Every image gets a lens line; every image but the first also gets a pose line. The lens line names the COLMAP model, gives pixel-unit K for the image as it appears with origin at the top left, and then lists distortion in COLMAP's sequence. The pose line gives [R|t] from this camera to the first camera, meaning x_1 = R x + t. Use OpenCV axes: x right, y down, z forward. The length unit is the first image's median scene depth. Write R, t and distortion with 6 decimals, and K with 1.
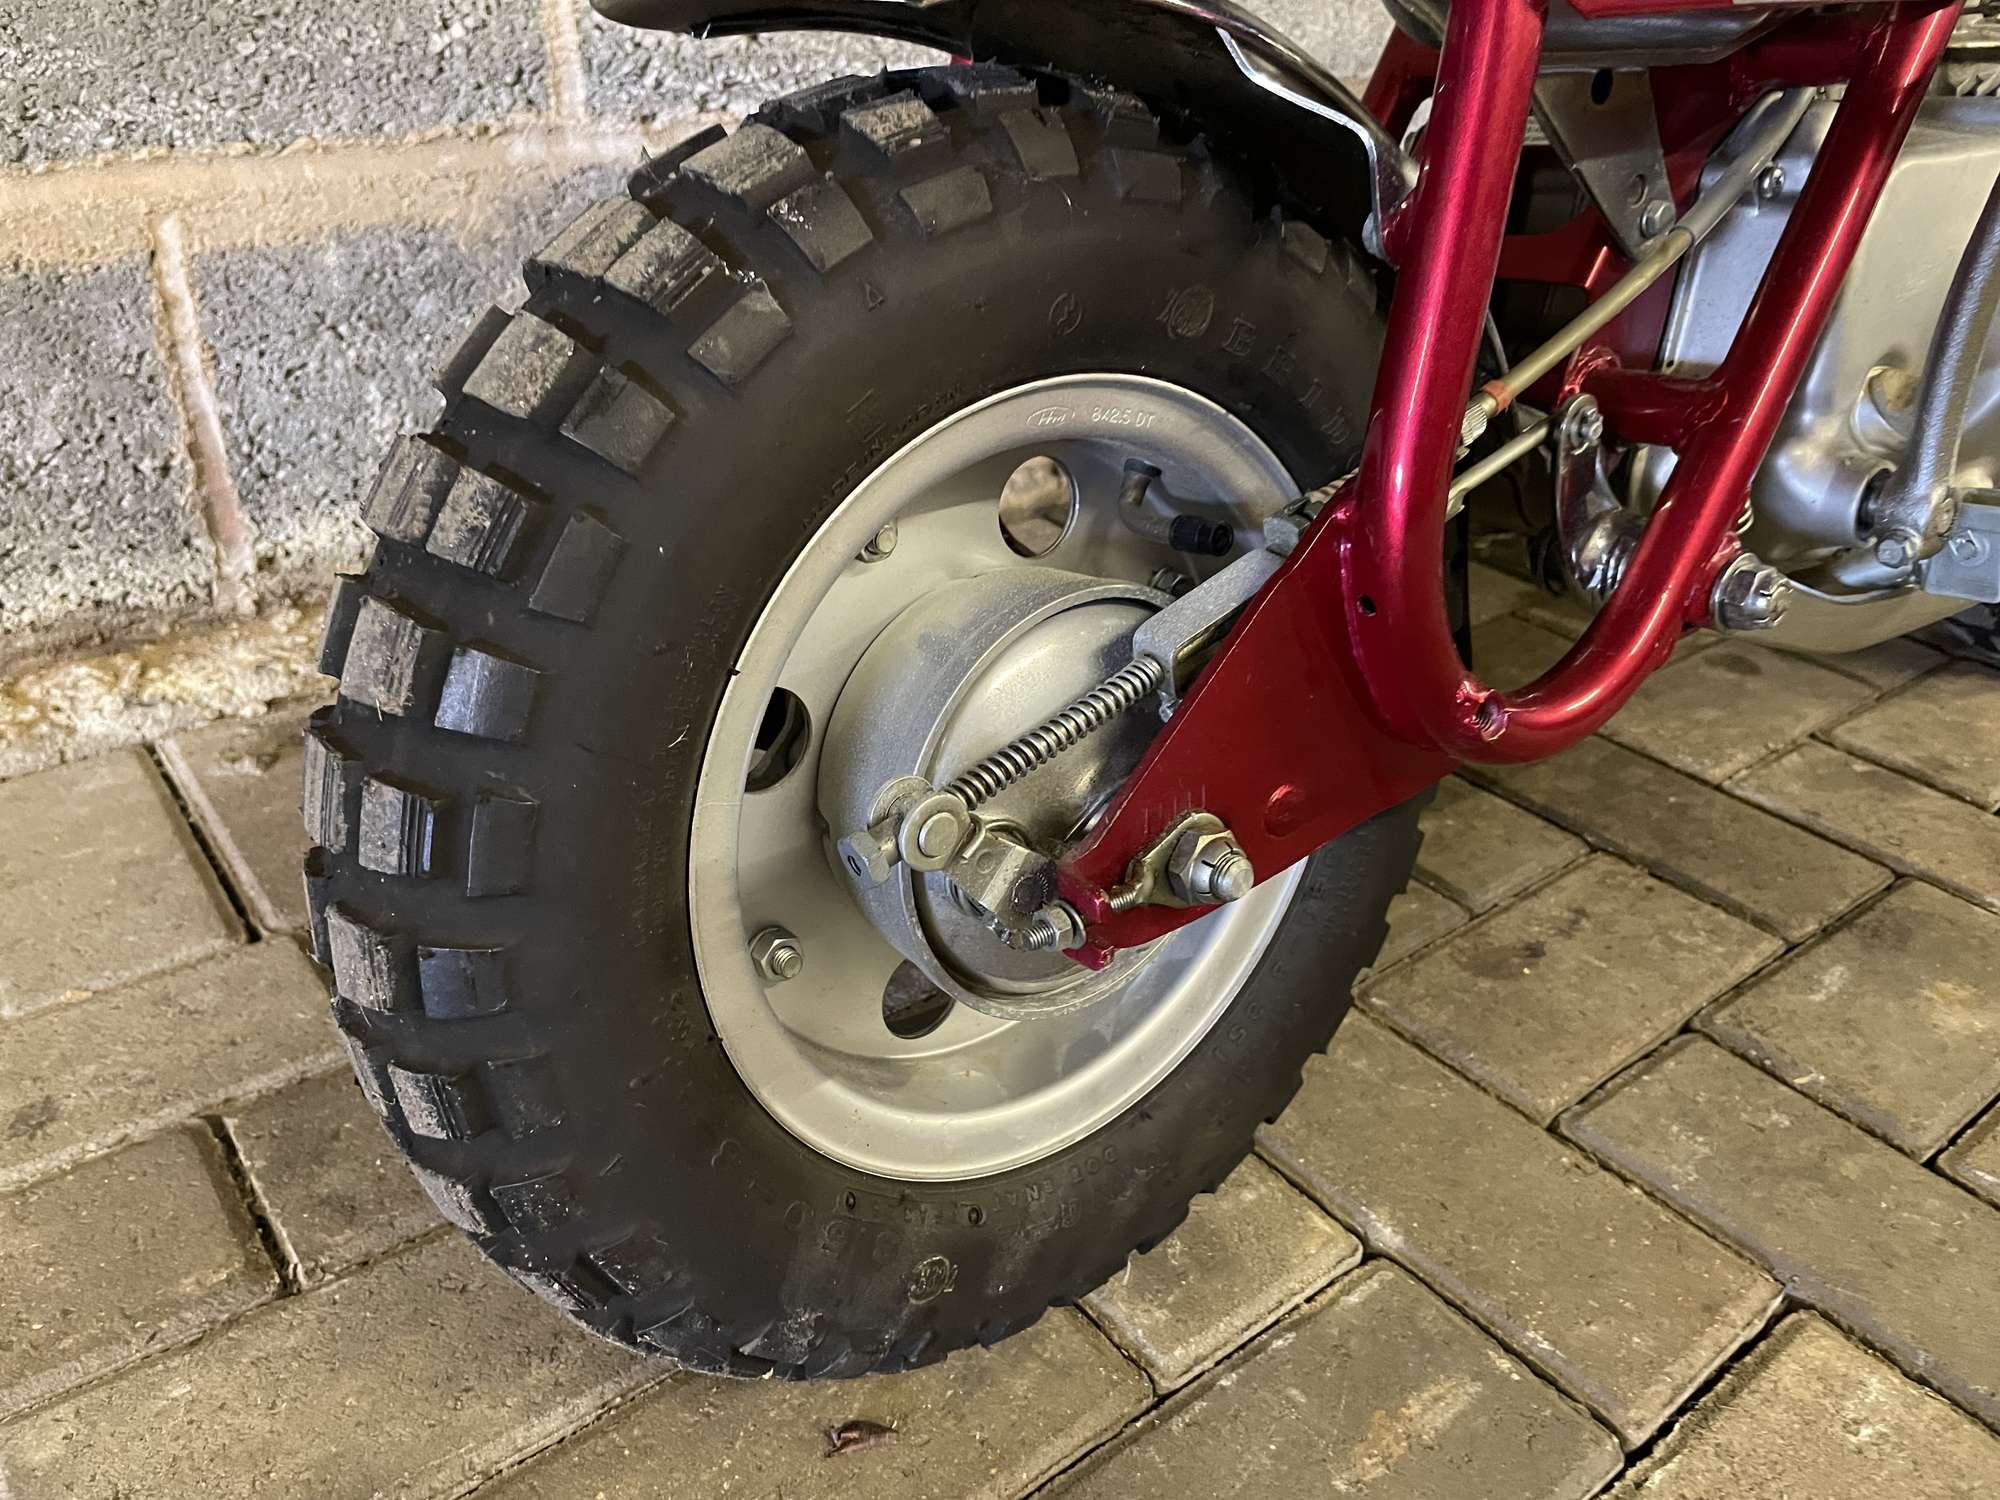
lens RADIAL K [[1551.1, 0, 988.1], [0, 1551.1, 735.5], [0, 0, 1]] dist [0.078347, -0.124805]
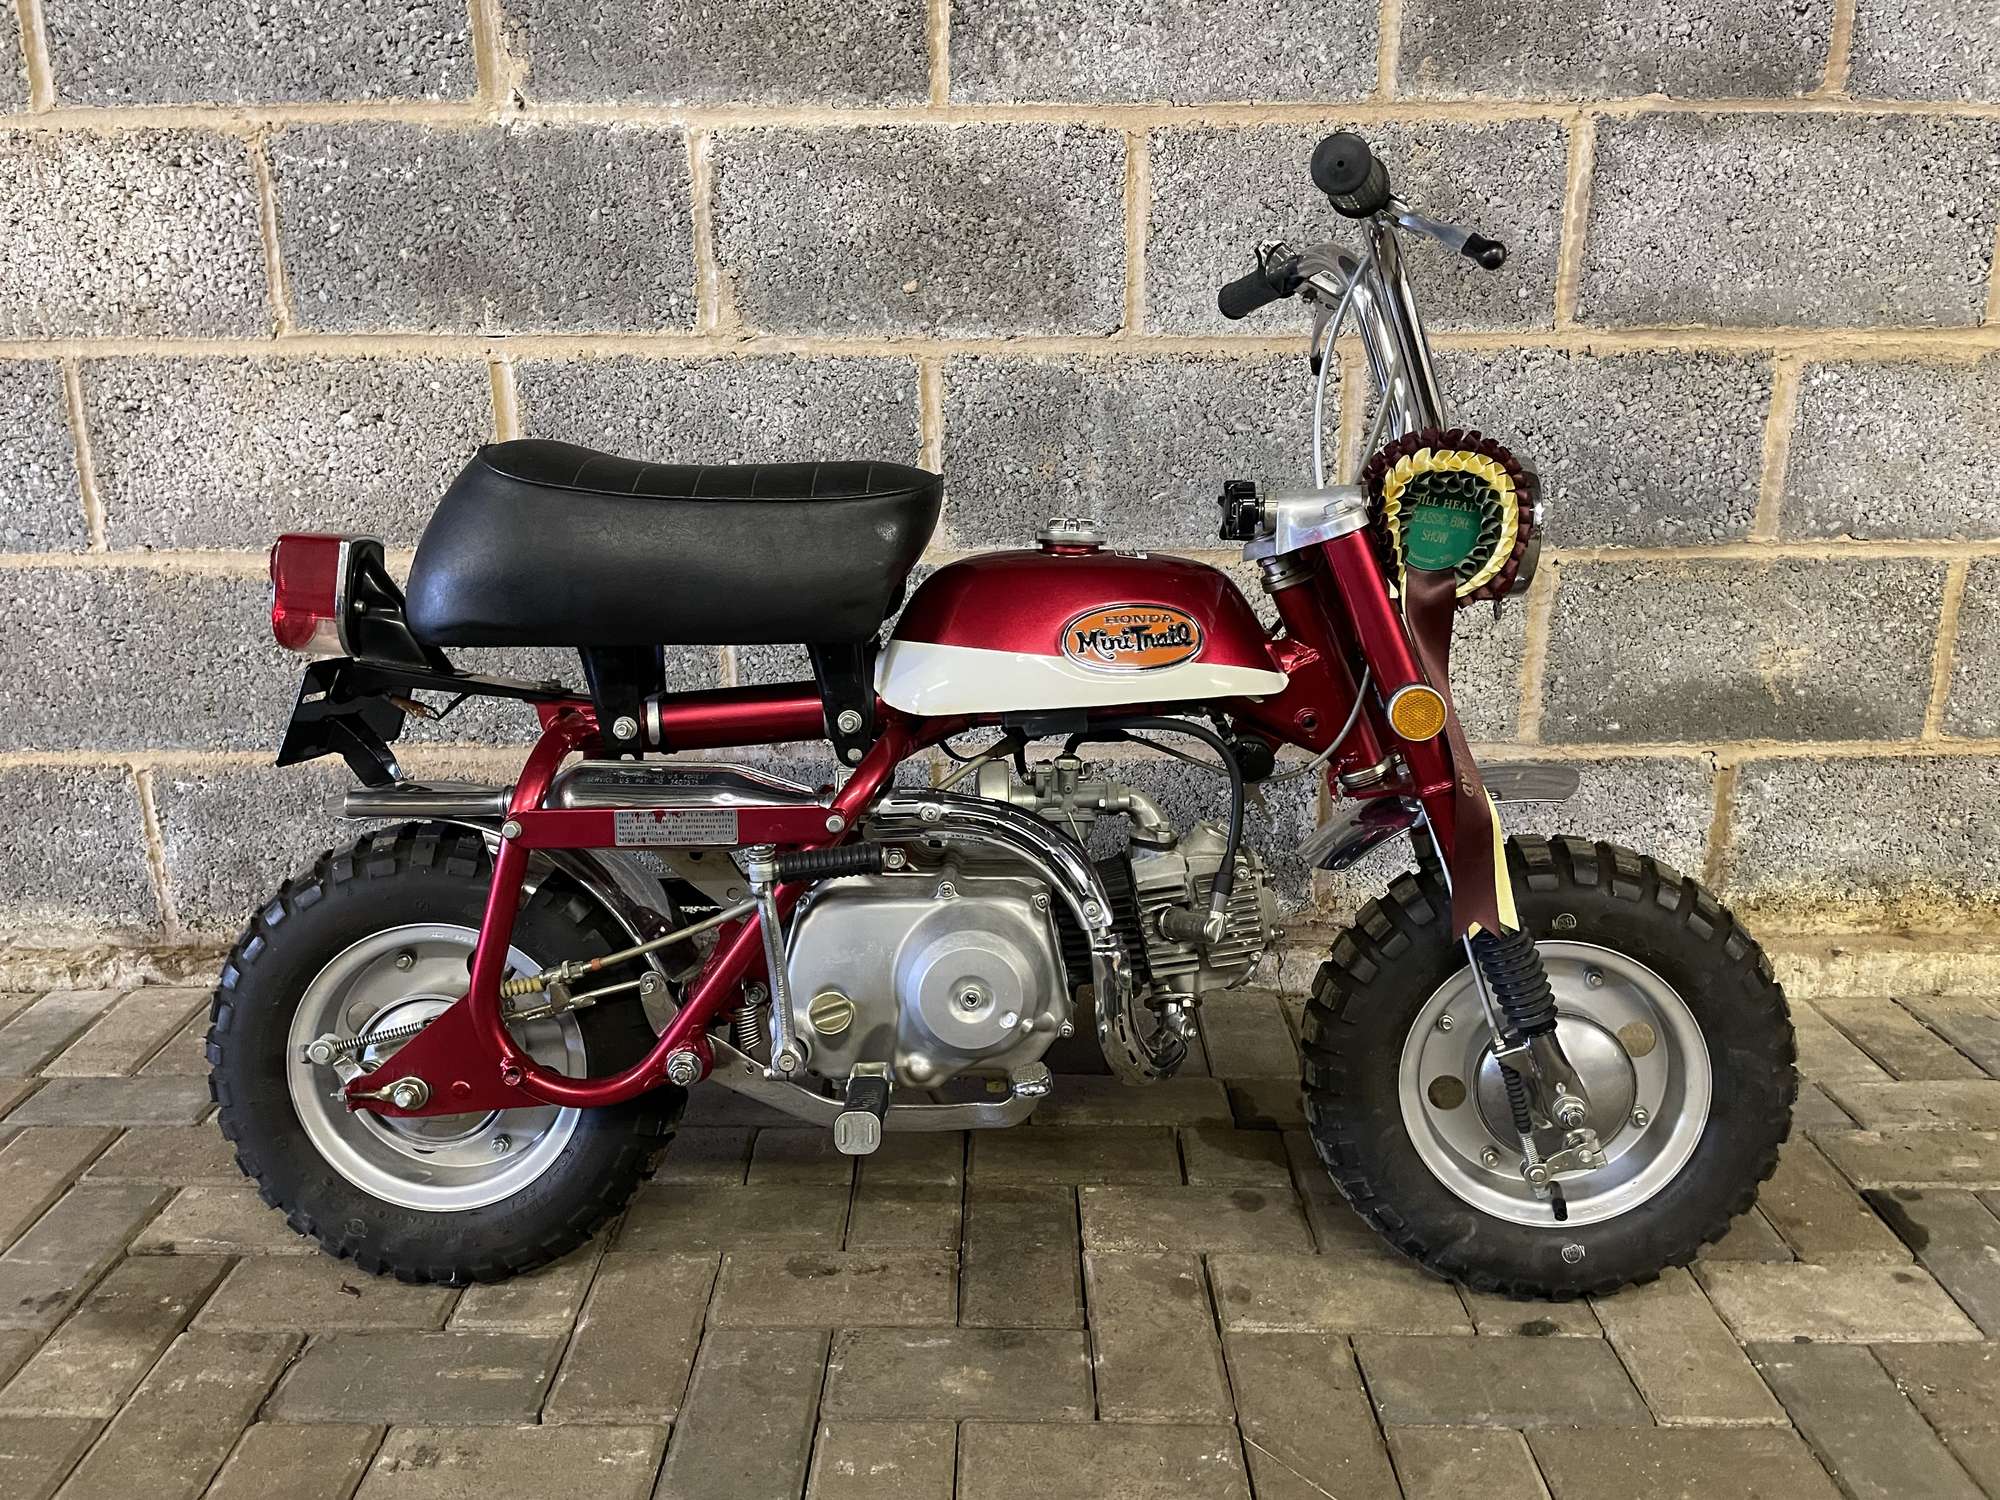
lens RADIAL K [[1551.1, 0, 995.5], [0, 1551.1, 717.8], [0, 0, 1]] dist [0.078347, -0.124805]
pose [[0.782345, 0.128746, -0.609394, 1.348735], [-0.275418, 0.949058, -0.153078, -0.220658], [0.558642, 0.287598, 0.777950, -0.441841]]
